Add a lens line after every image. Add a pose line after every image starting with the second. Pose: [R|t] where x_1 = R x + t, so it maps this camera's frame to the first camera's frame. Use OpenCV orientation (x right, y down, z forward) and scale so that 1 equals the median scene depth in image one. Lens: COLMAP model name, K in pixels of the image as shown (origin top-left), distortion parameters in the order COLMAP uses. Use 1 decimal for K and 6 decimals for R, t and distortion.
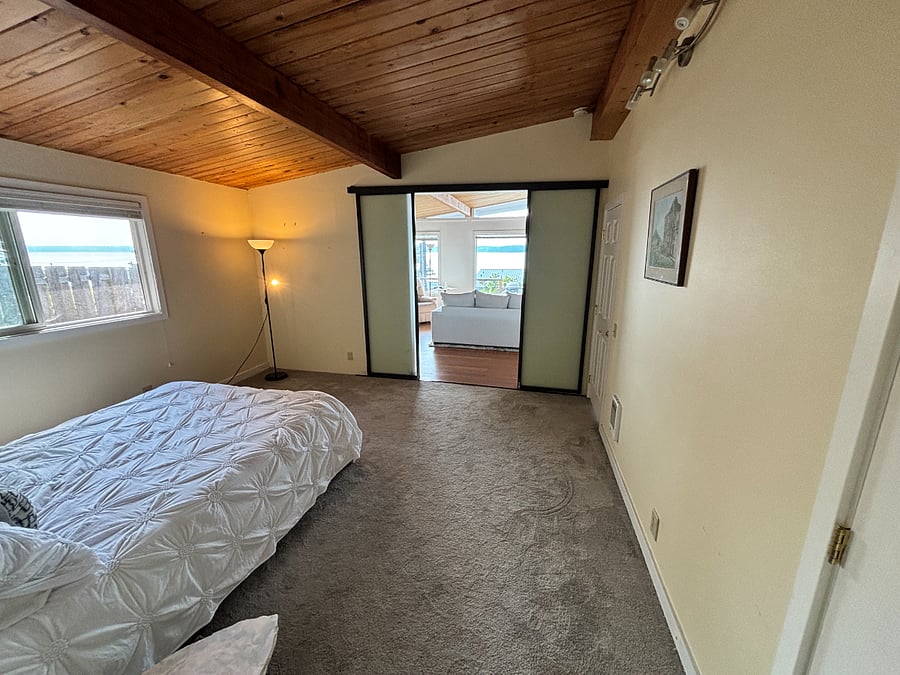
lens RADIAL K [[359.7, 0, 450.0], [0, 359.7, 337.5], [0, 0, 1]] dist [0.002742, 0.000021]
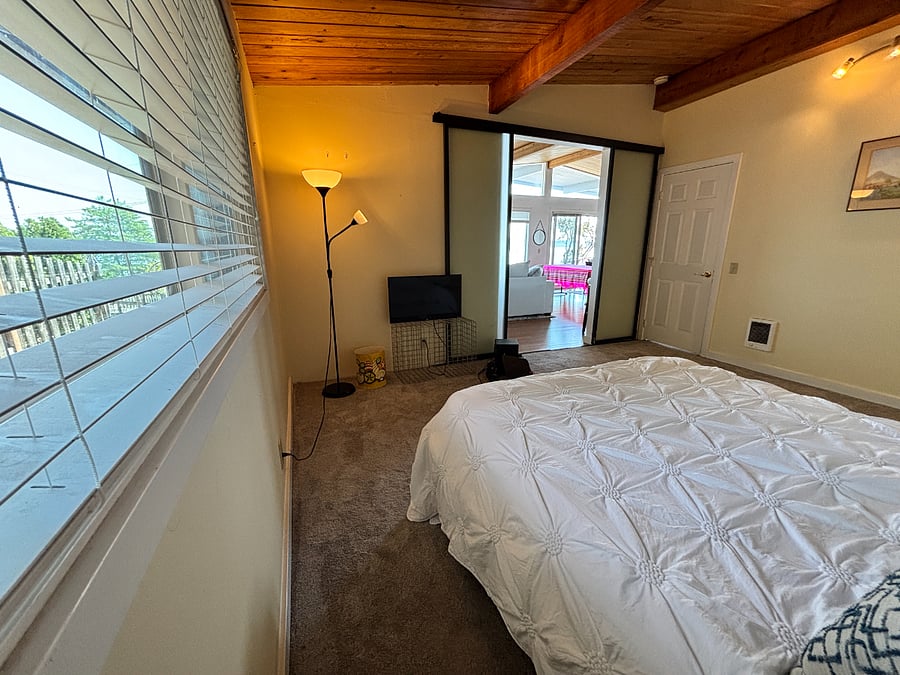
lens RADIAL K [[359.7, 0, 450.0], [0, 359.7, 337.5], [0, 0, 1]] dist [0.002742, 0.000021]
pose [[0.811984, -0.151697, 0.563622, -0.764486], [0.143702, 0.987869, 0.058857, 0.005463], [-0.565713, 0.033202, 0.823933, 0.384046]]
